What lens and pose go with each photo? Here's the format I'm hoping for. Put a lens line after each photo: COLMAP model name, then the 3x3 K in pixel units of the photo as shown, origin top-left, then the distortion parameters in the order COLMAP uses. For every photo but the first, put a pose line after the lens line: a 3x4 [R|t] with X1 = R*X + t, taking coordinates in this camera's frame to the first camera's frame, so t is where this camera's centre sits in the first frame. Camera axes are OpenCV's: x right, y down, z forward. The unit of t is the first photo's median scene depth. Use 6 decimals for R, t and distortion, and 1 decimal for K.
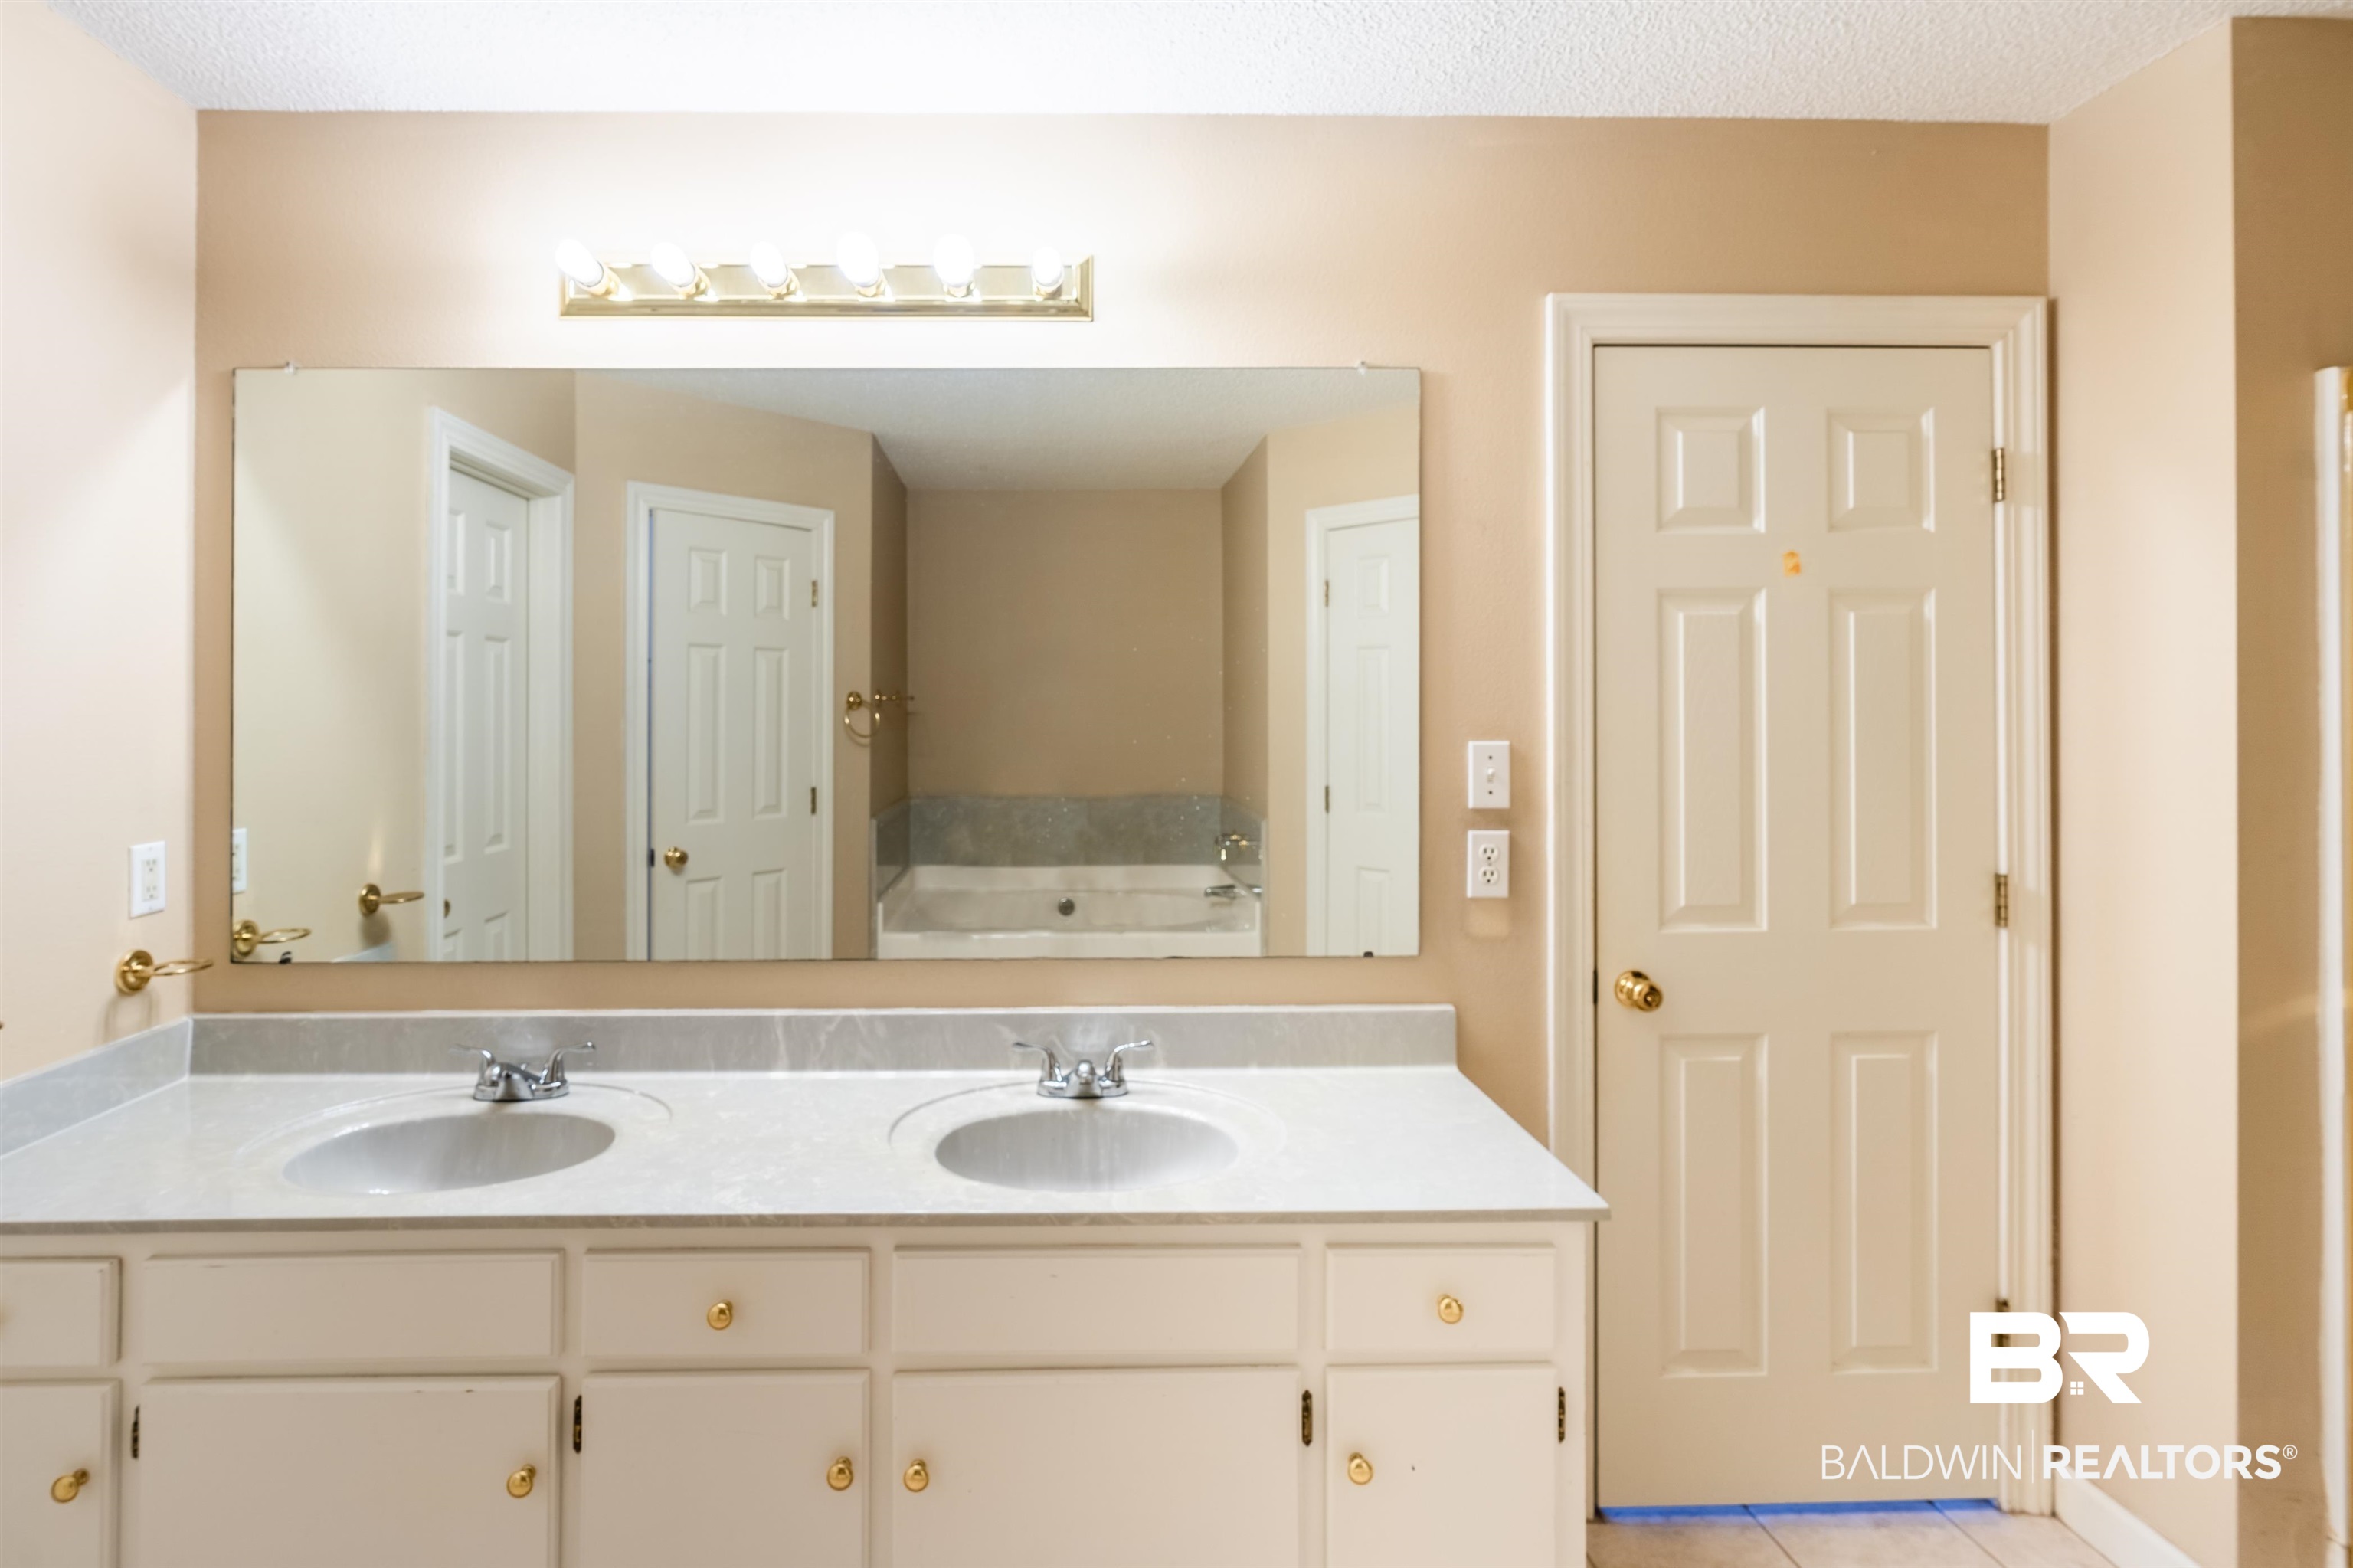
lens RADIAL K [[1082.9, 0, 1086.4], [0, 1082.9, 699.2], [0, 0, 1]] dist [-0.007990, 0.003654]
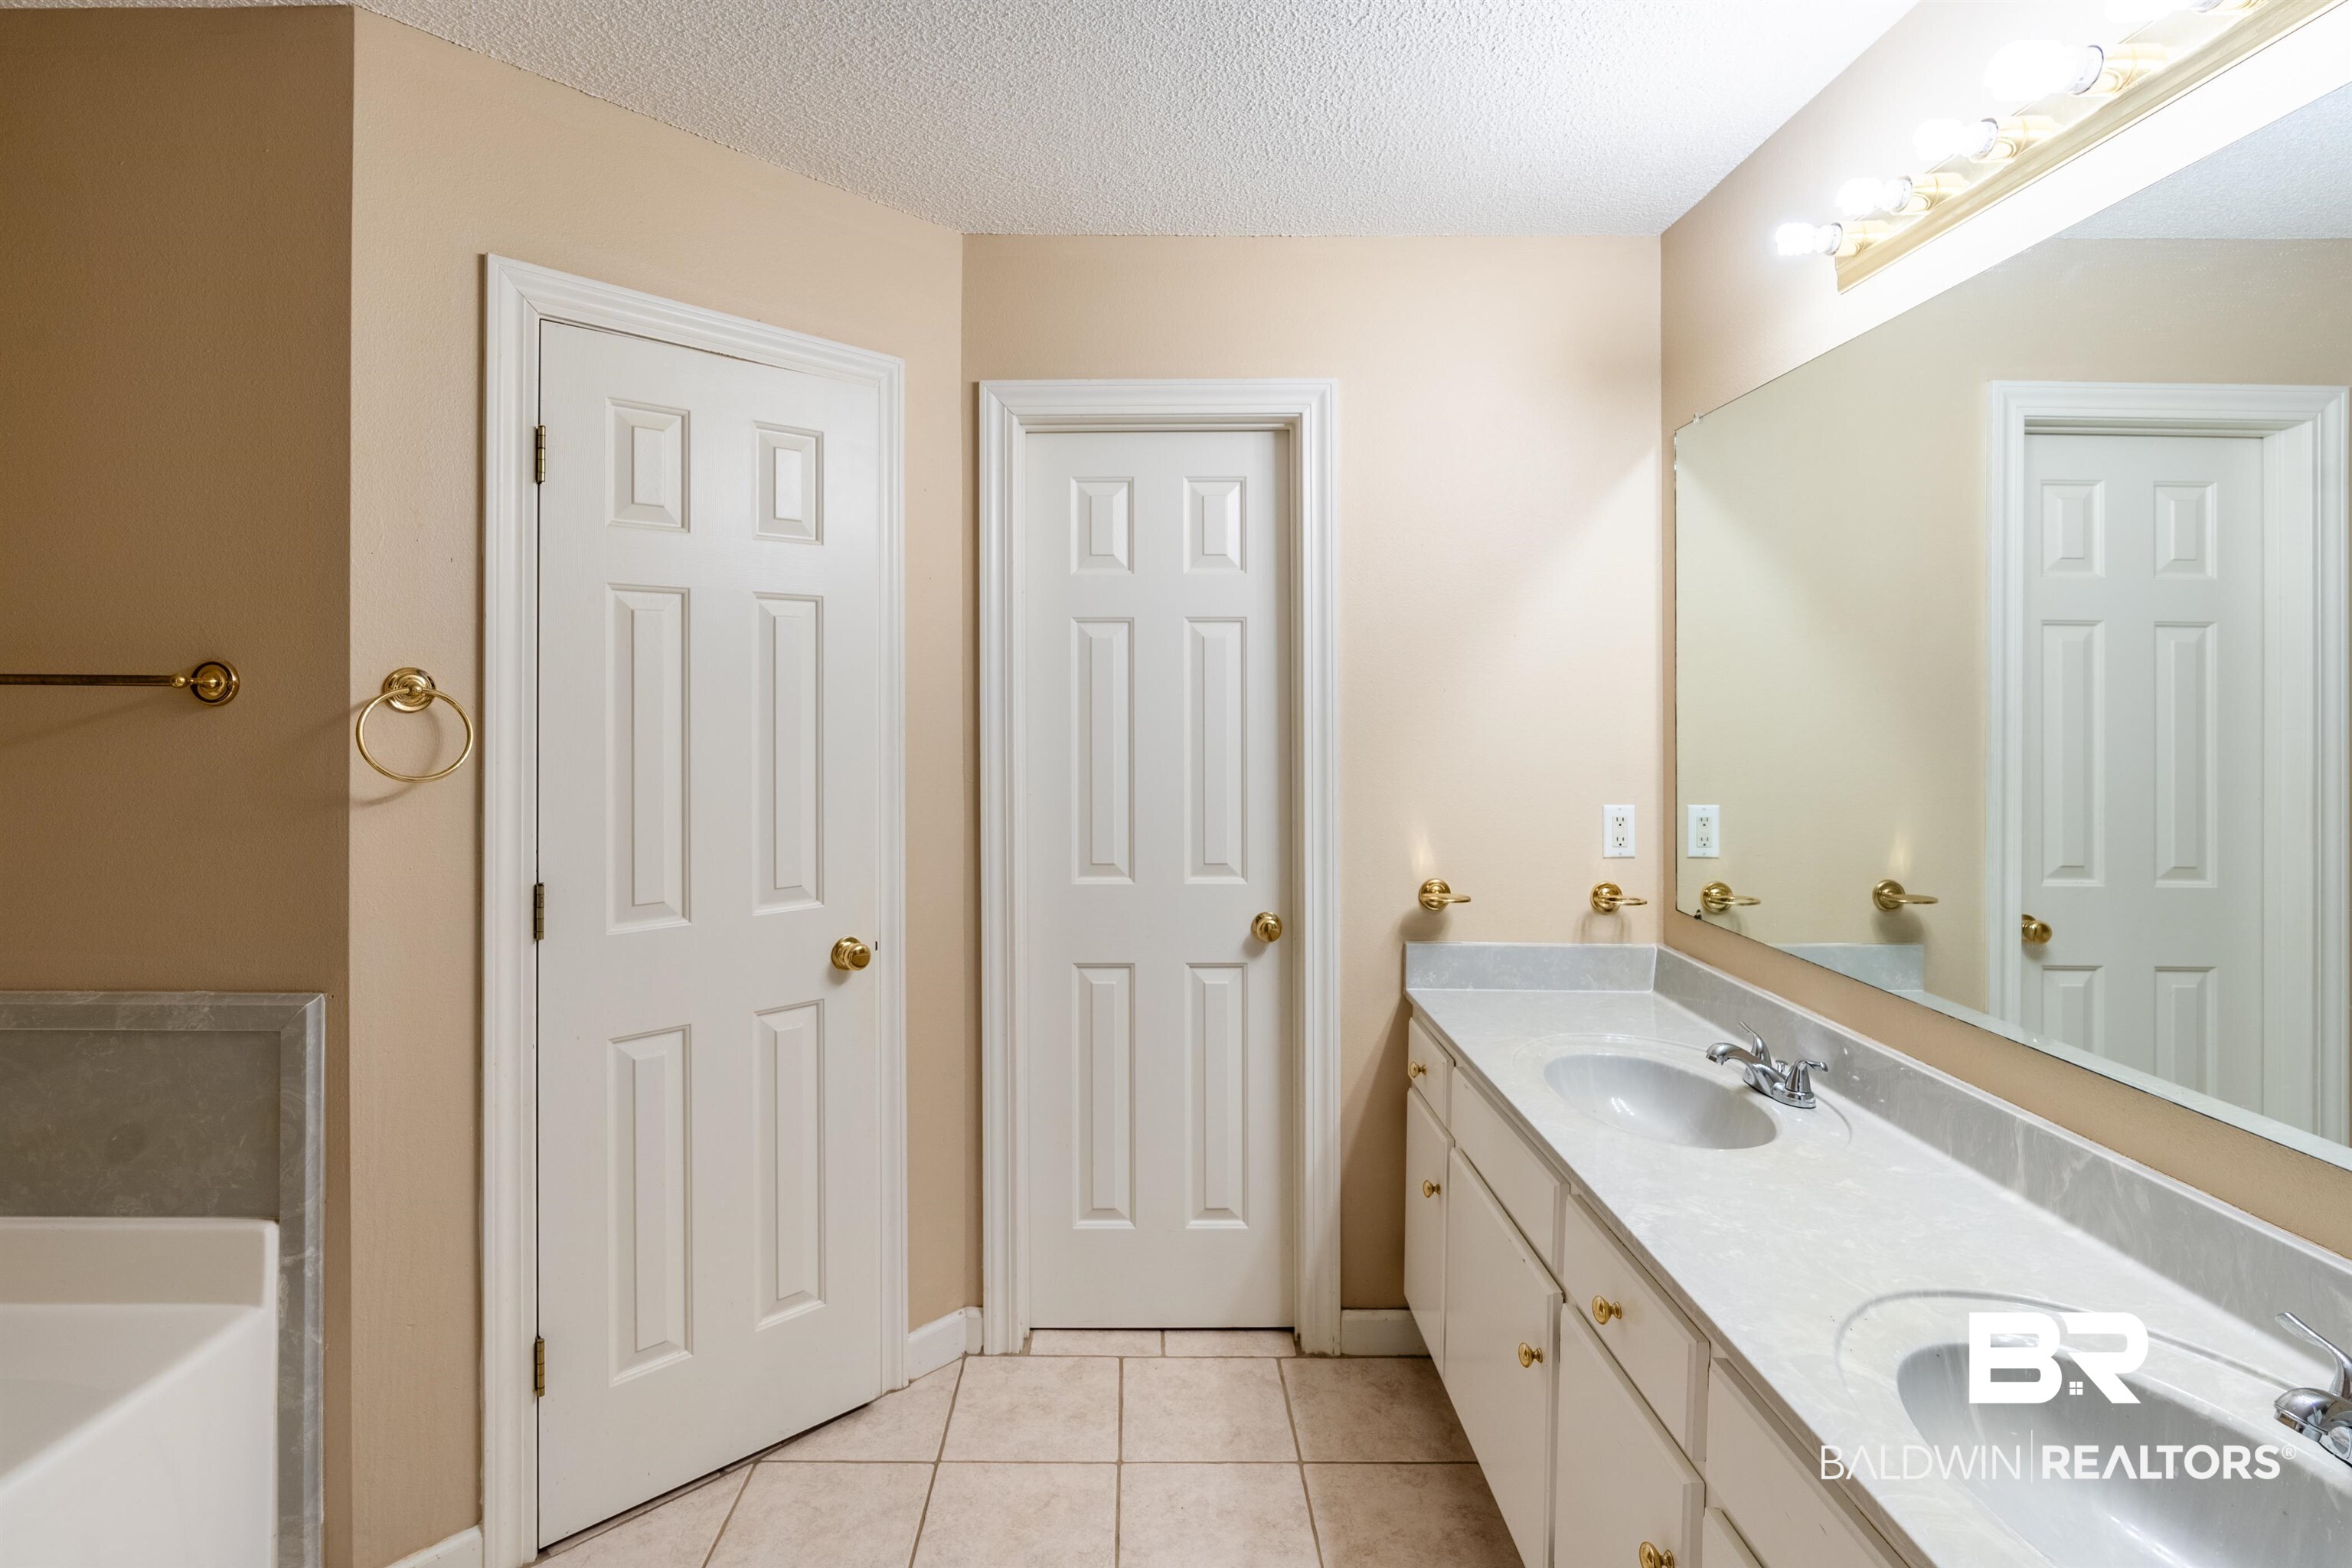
lens RADIAL K [[1082.4, 0, 1150.1], [0, 1082.4, 700.0], [0, 0, 1]] dist [-0.007990, 0.003654]
pose [[0.001923, -0.002403, -0.999995, 0.458210], [-0.001224, 0.999996, -0.002405, 0.007255], [0.999997, 0.001229, 0.001920, 0.403608]]
